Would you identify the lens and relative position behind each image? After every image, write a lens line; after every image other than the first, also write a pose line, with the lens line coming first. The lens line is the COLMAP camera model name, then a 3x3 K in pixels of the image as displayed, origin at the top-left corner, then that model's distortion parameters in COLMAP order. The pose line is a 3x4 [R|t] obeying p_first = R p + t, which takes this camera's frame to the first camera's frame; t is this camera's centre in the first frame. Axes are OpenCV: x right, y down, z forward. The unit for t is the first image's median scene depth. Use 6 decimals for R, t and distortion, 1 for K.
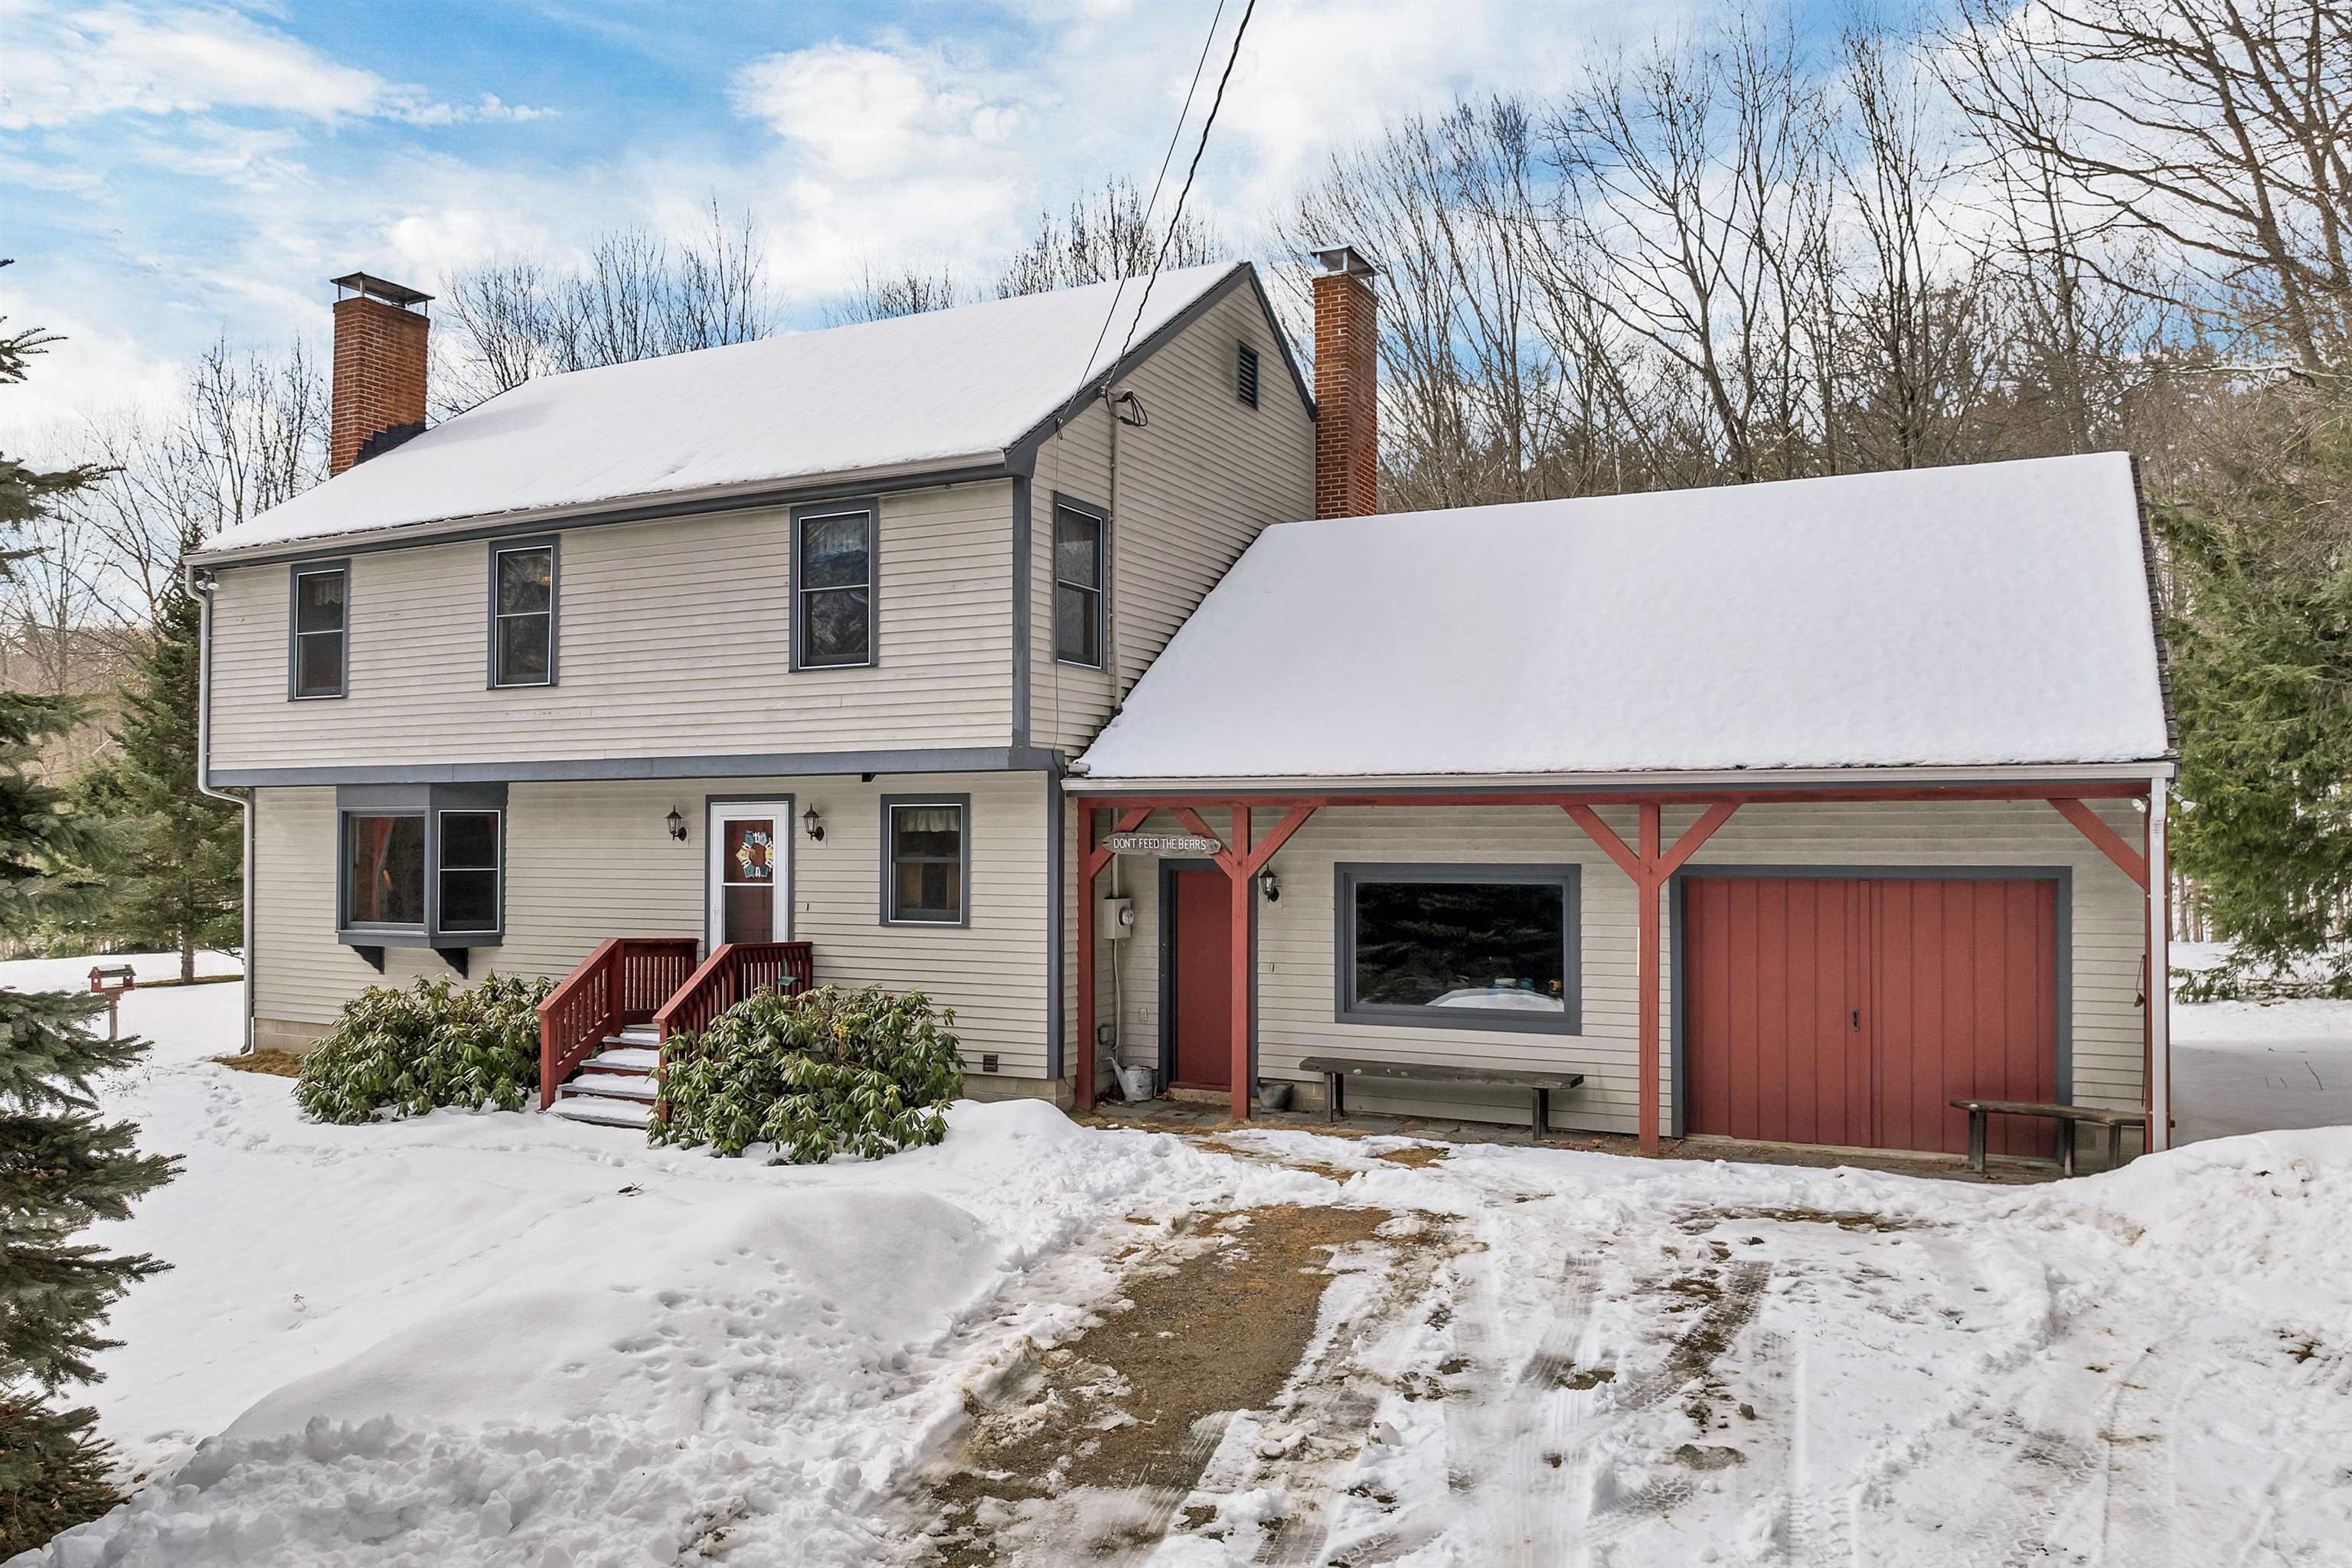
lens RADIAL K [[1672.6, 0, 1176.0], [0, 1672.6, 784.0], [0, 0, 1]] dist [-0.028962, -0.003897]
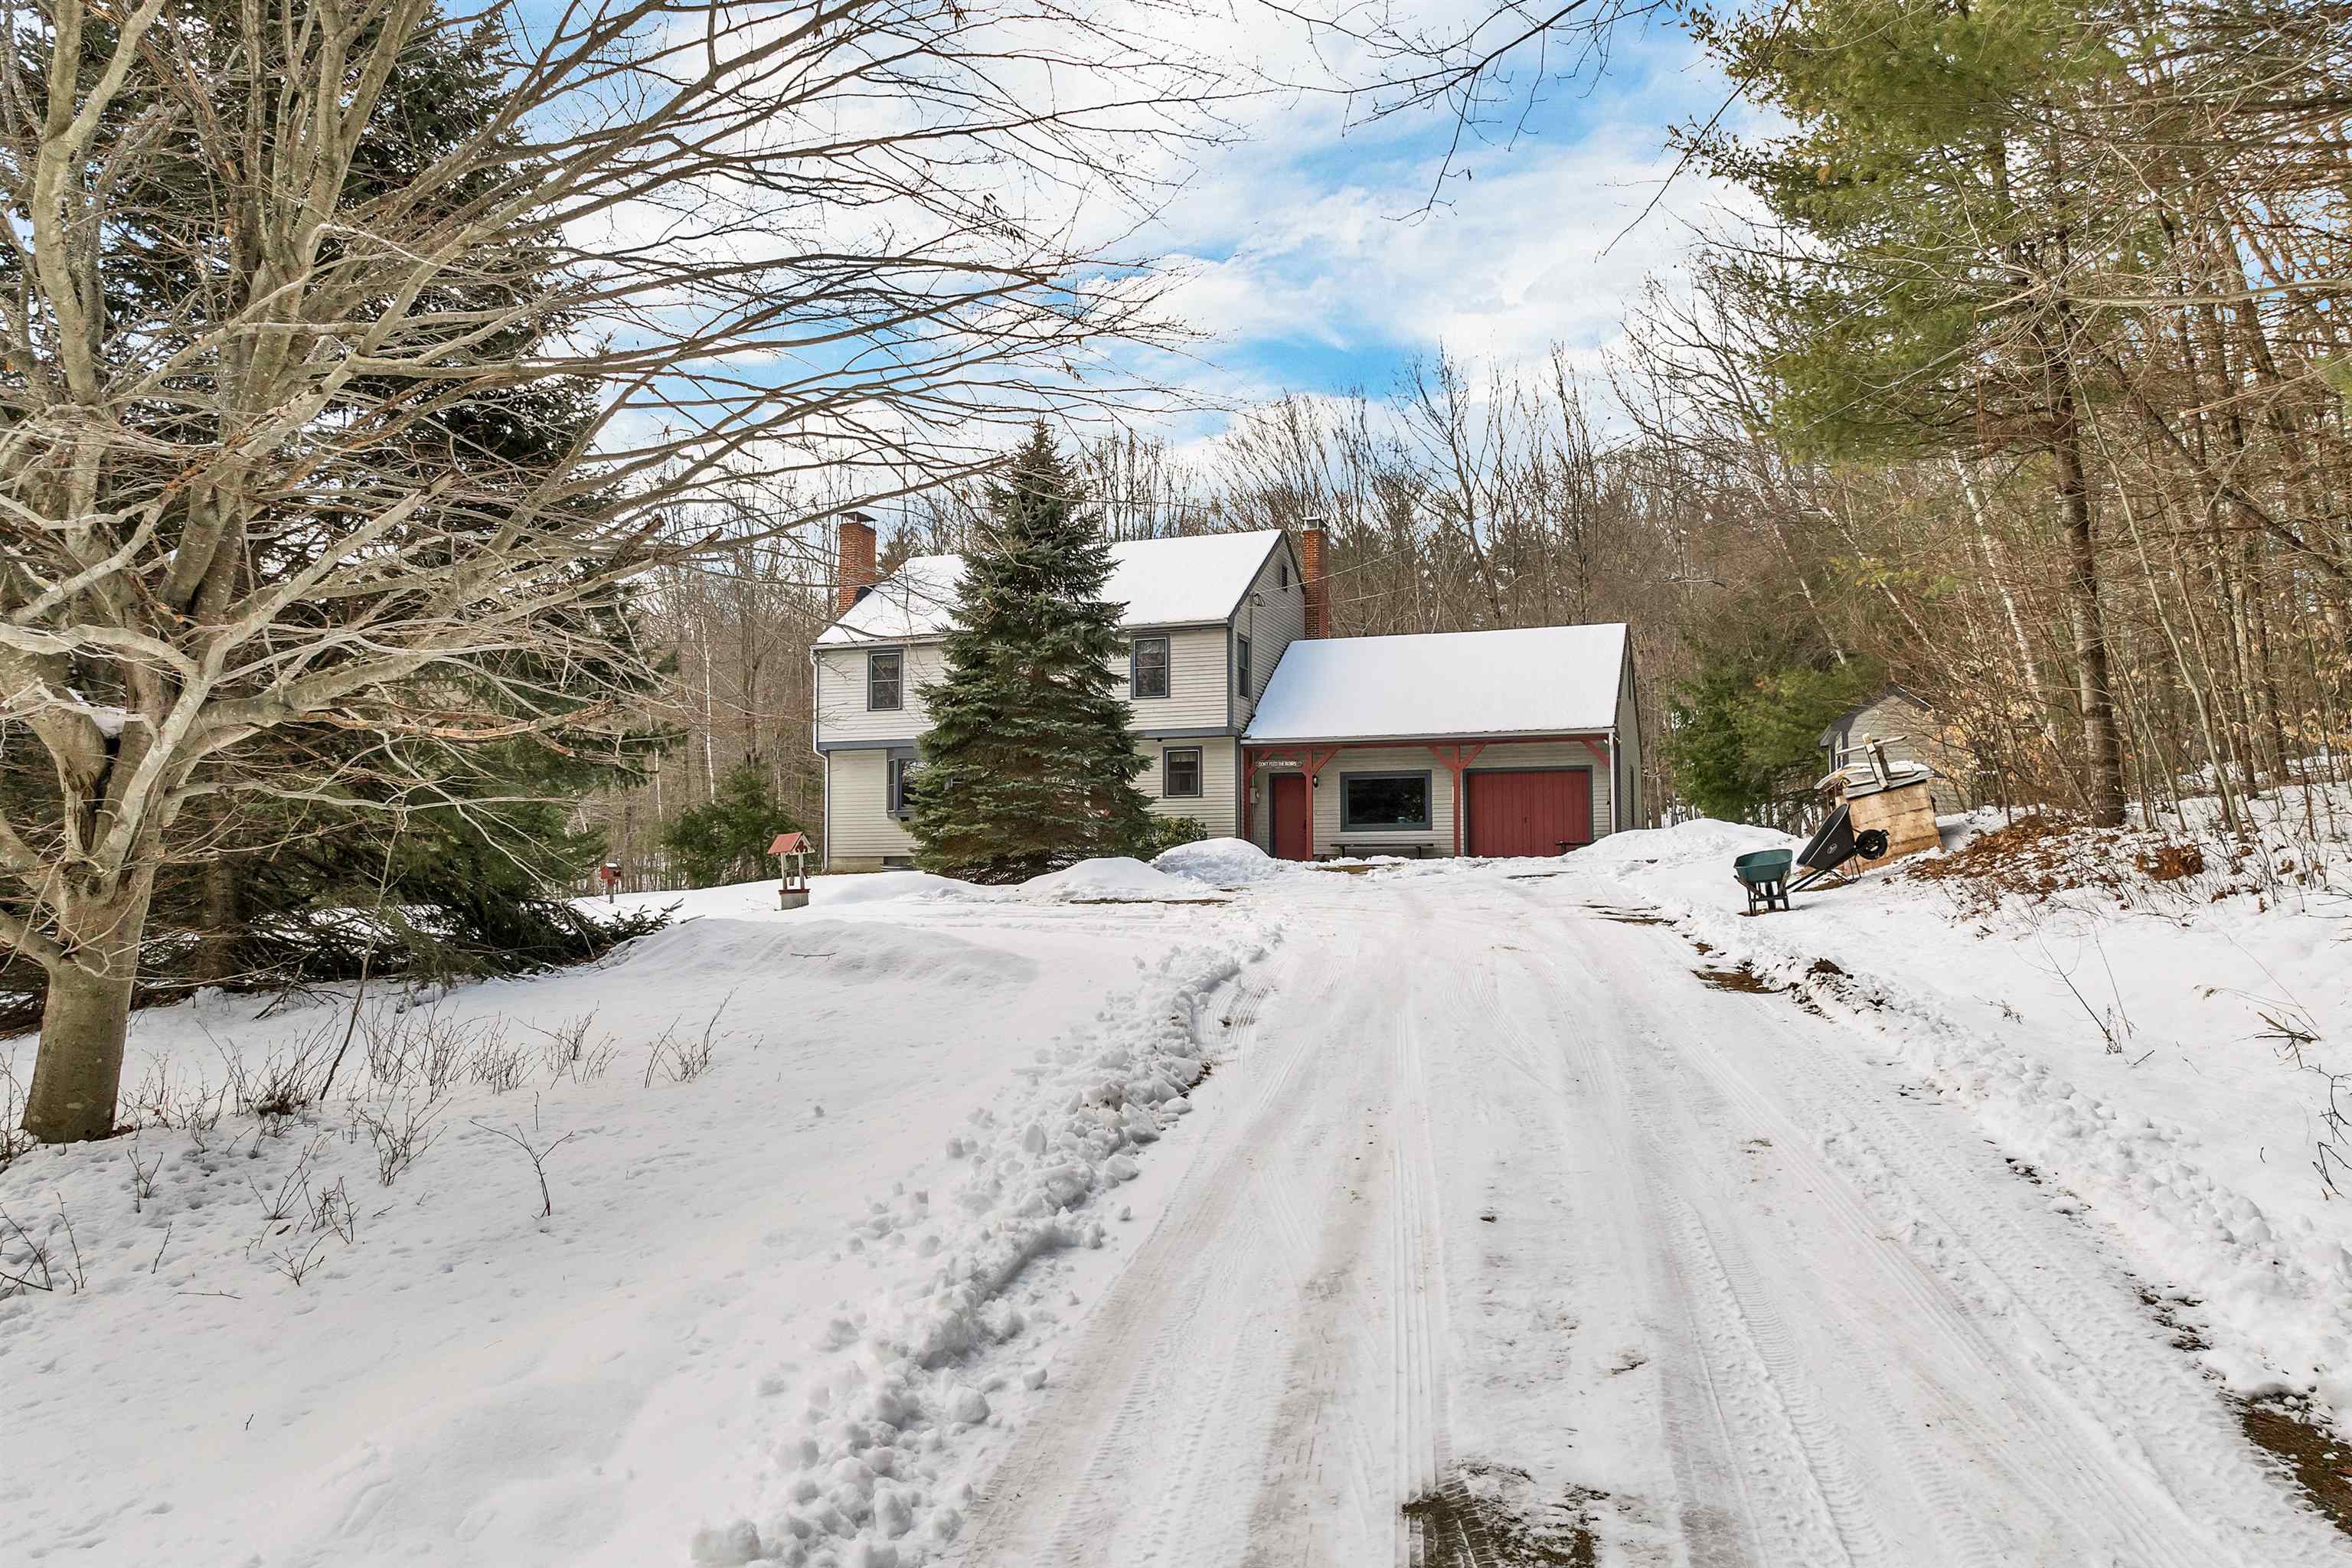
lens RADIAL K [[1672.6, 0, 1176.0], [0, 1672.6, 784.0], [0, 0, 1]] dist [-0.028962, -0.003897]
pose [[0.990939, -0.000625, 0.134312, -0.521877], [0.004420, 0.999599, -0.027957, 0.139846], [-0.134241, 0.028297, 0.990545, -1.606806]]
